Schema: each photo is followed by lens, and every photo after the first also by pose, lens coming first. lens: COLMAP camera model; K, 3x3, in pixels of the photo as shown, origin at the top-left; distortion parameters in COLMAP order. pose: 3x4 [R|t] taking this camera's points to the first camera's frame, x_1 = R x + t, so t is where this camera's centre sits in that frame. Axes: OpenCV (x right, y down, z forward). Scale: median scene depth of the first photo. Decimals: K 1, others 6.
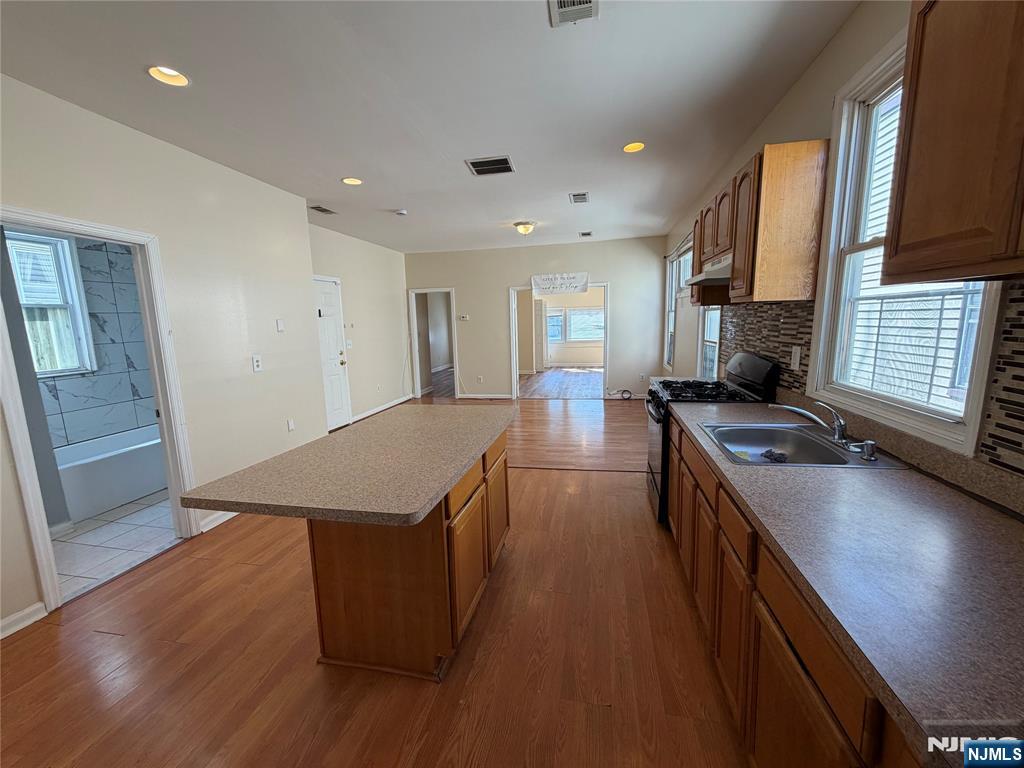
lens RADIAL K [[410.7, 0, 512.8], [0, 410.7, 382.8], [0, 0, 1]] dist [0.003111, 0.000239]
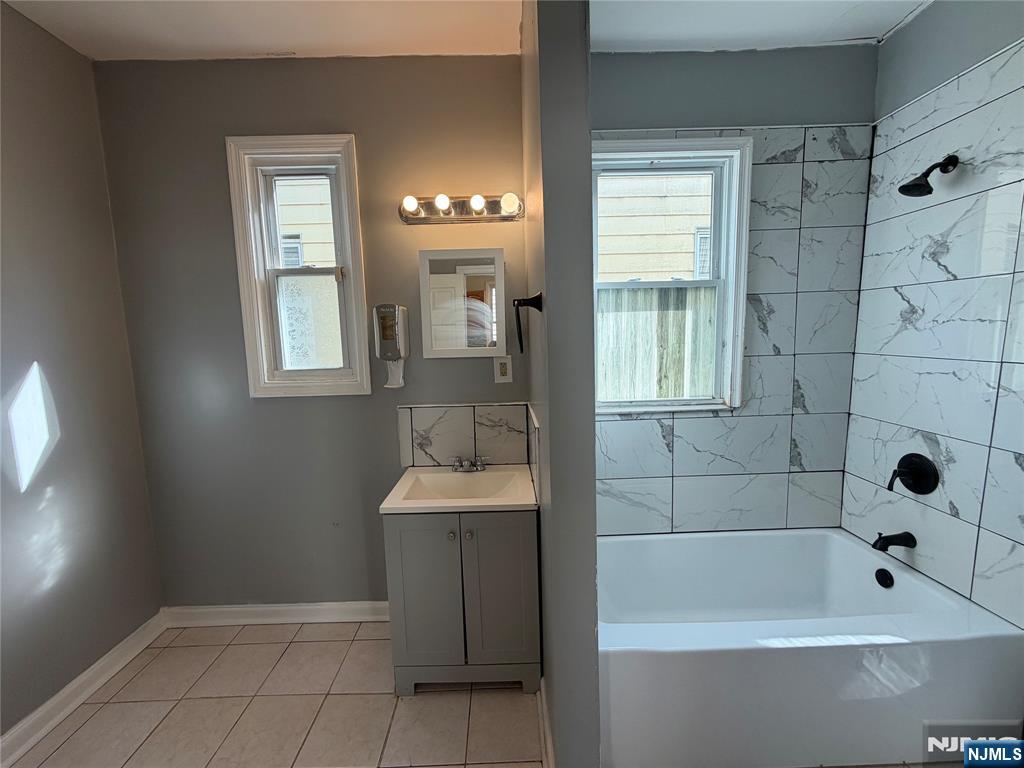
lens RADIAL K [[410.7, 0, 509.6], [0, 410.7, 385.0], [0, 0, 1]] dist [0.003111, 0.000239]
pose [[0.228501, 0.123442, -0.965686, -0.600377], [-0.133286, 0.986555, 0.094571, -0.068813], [0.964377, 0.107103, 0.241882, 0.615001]]
